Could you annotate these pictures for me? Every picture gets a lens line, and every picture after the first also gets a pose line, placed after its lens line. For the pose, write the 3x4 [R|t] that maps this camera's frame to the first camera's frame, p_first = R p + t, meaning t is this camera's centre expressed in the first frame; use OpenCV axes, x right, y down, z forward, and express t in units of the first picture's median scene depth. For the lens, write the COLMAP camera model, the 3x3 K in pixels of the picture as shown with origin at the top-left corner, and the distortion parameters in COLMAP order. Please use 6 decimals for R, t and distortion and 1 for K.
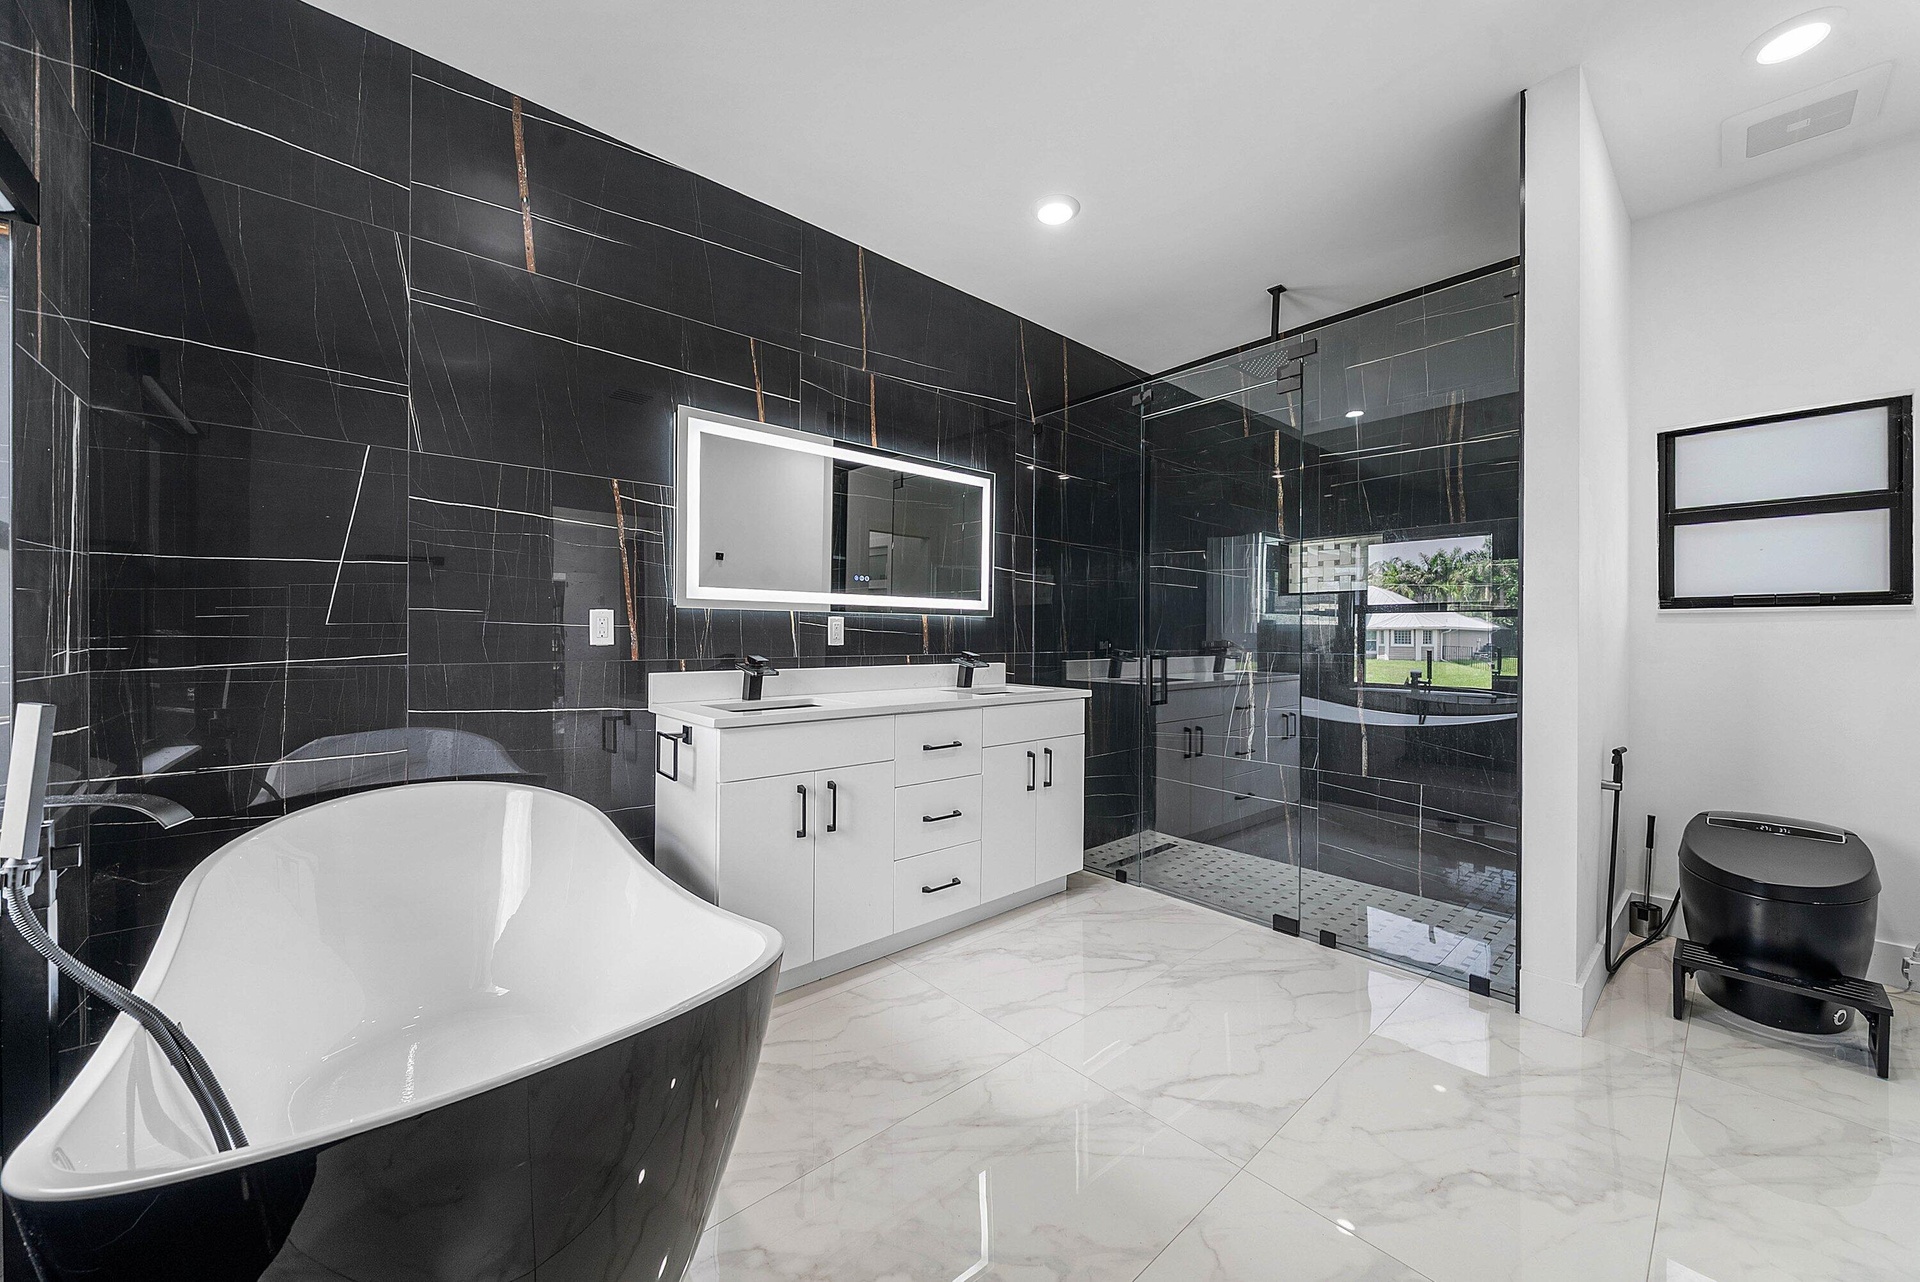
lens RADIAL K [[715.0, 0, 952.8], [0, 715.0, 648.5], [0, 0, 1]] dist [-0.002609, -0.000129]
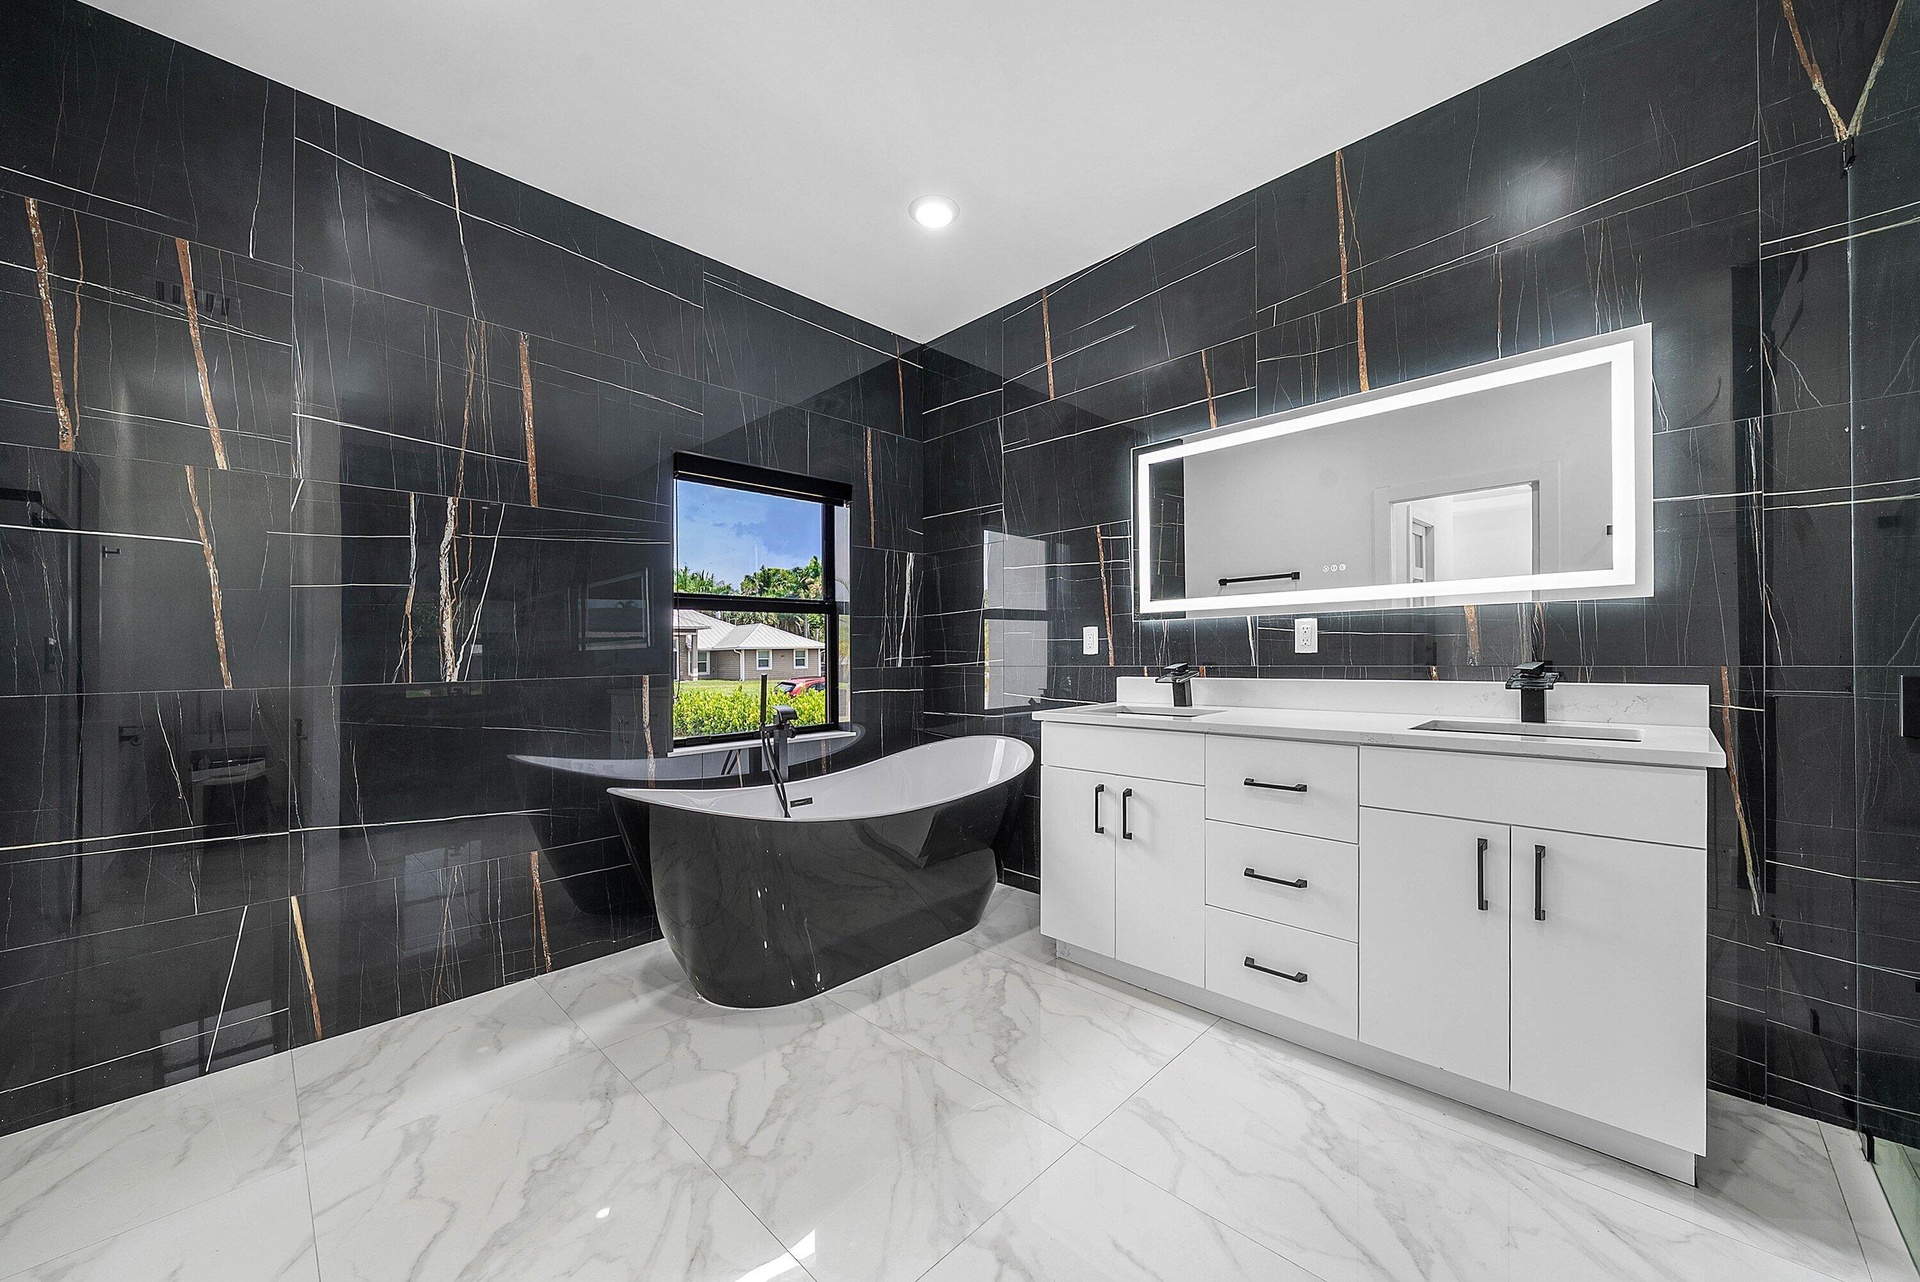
lens RADIAL K [[693.0, 0, 981.5], [0, 693.0, 646.4], [0, 0, 1]] dist [0.001615, -0.000015]
pose [[0.087133, -0.010875, -0.996137, 0.705589], [0.005333, 0.999931, -0.010450, -0.006202], [0.996182, -0.004402, 0.087185, 0.636848]]
